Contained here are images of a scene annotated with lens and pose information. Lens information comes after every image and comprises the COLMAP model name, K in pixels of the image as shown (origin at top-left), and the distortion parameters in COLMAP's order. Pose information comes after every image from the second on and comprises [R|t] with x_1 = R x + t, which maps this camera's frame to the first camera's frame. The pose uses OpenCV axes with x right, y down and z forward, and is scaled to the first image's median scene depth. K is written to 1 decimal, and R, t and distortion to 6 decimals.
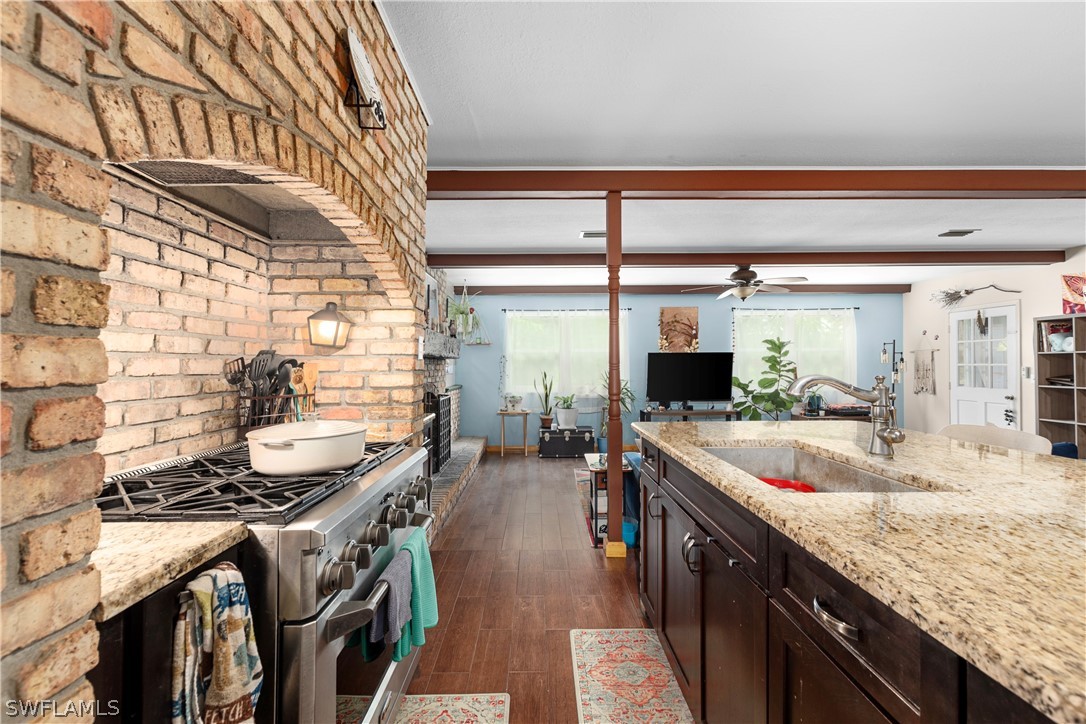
lens RADIAL K [[469.0, 0, 543.0], [0, 469.0, 362.0], [0, 0, 1]] dist [-0.000388, 0.000200]
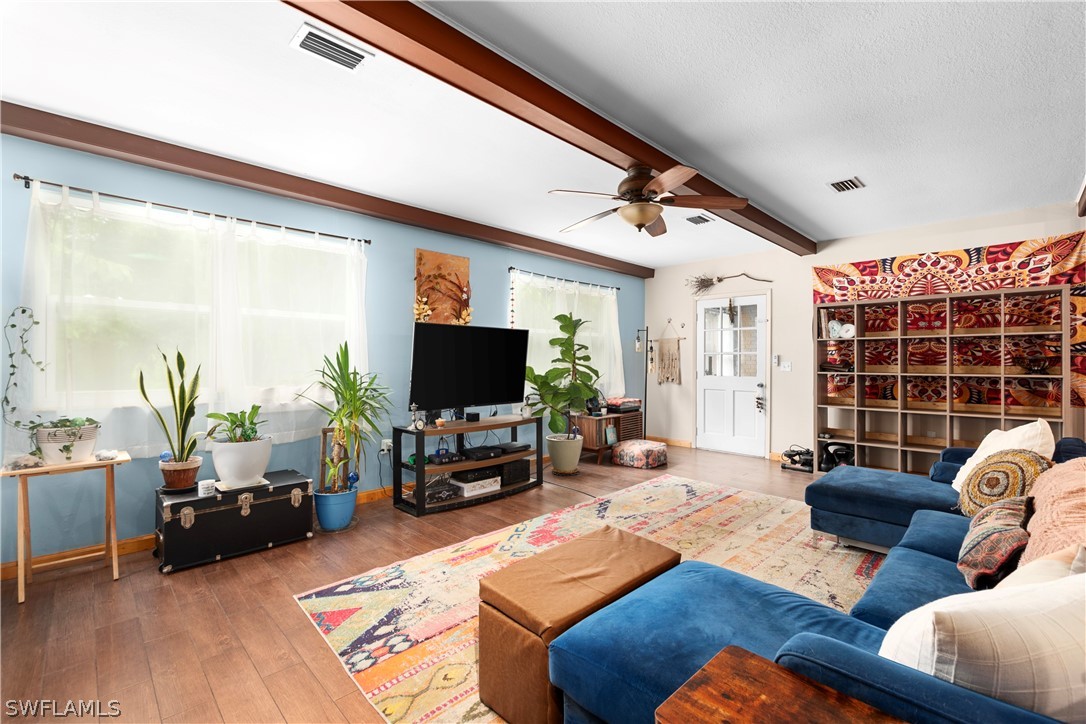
lens RADIAL K [[473.2, 0, 534.0], [0, 473.2, 363.1], [0, 0, 1]] dist [0.004679, 0.000291]
pose [[0.720029, 0.004709, 0.693928, -0.058883], [-0.010570, 0.999935, 0.004182, 0.024272], [-0.693864, -0.010346, 0.720032, 0.503951]]
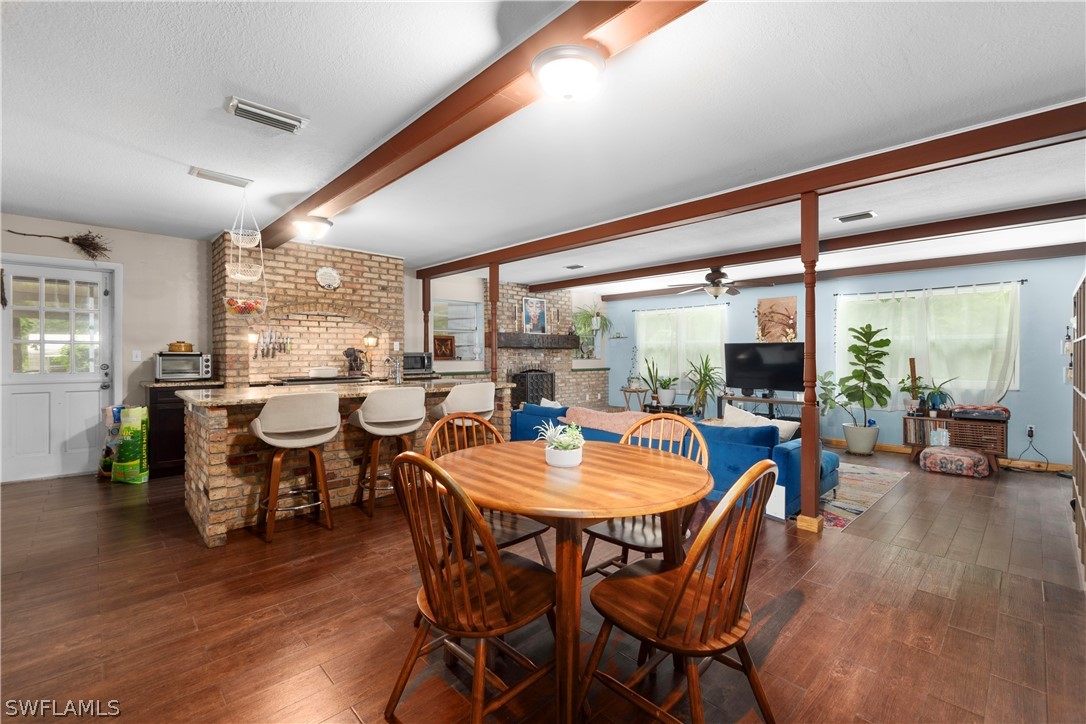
lens RADIAL K [[469.0, 0, 543.0], [0, 469.0, 362.0], [0, 0, 1]] dist [-0.000388, 0.000200]
pose [[0.682742, 0.018025, -0.730438, 0.737476], [-0.000876, 0.999715, 0.023852, -0.001608], [0.730659, -0.015645, 0.682563, -0.070474]]
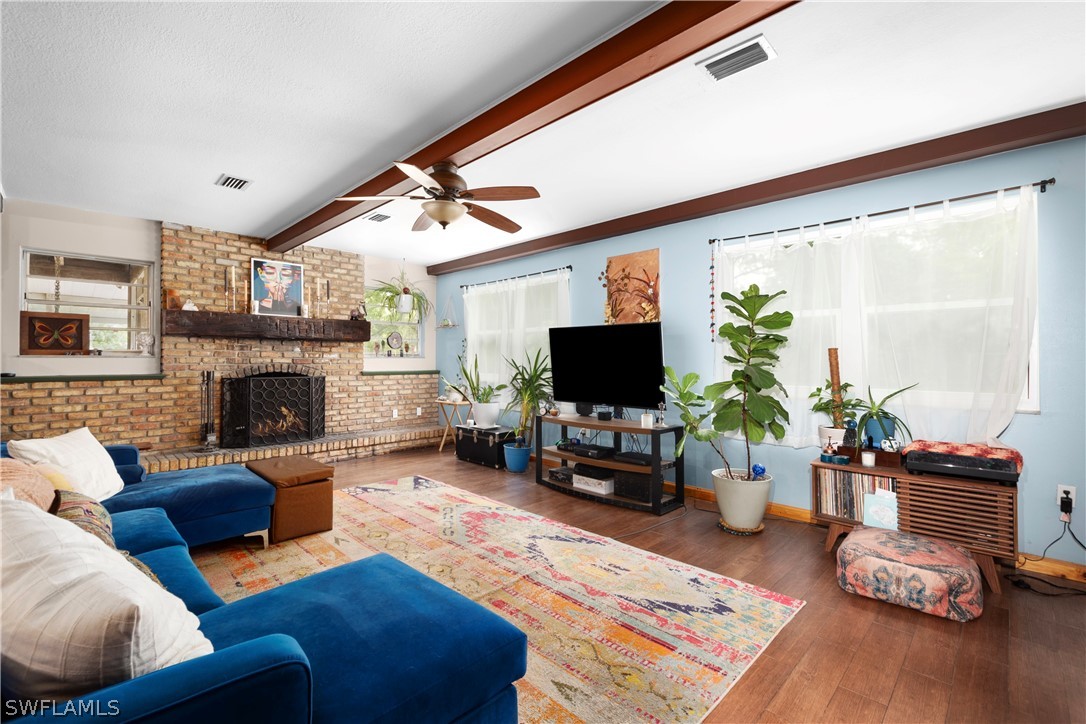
lens RADIAL K [[469.0, 0, 543.0], [0, 469.0, 362.0], [0, 0, 1]] dist [-0.000388, 0.000200]
pose [[0.702731, 0.009564, -0.711392, 0.695225], [-0.001837, 0.999931, 0.011629, 0.020497], [0.711454, -0.006865, 0.702700, 0.515105]]
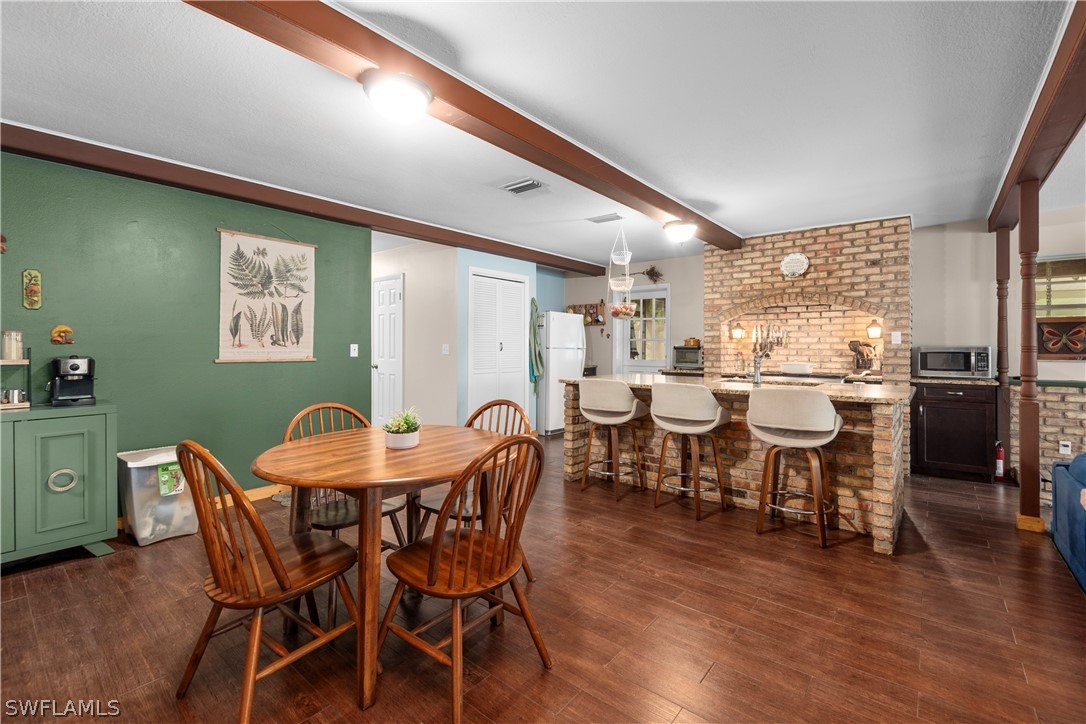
lens RADIAL K [[476.6, 0, 539.3], [0, 476.6, 348.8], [0, 0, 1]] dist [0.000652, 0.000095]
pose [[-0.648977, 0.006027, -0.760784, 0.726160], [0.004493, 0.999982, 0.004089, 0.000580], [0.760795, -0.000764, -0.648992, 0.378150]]
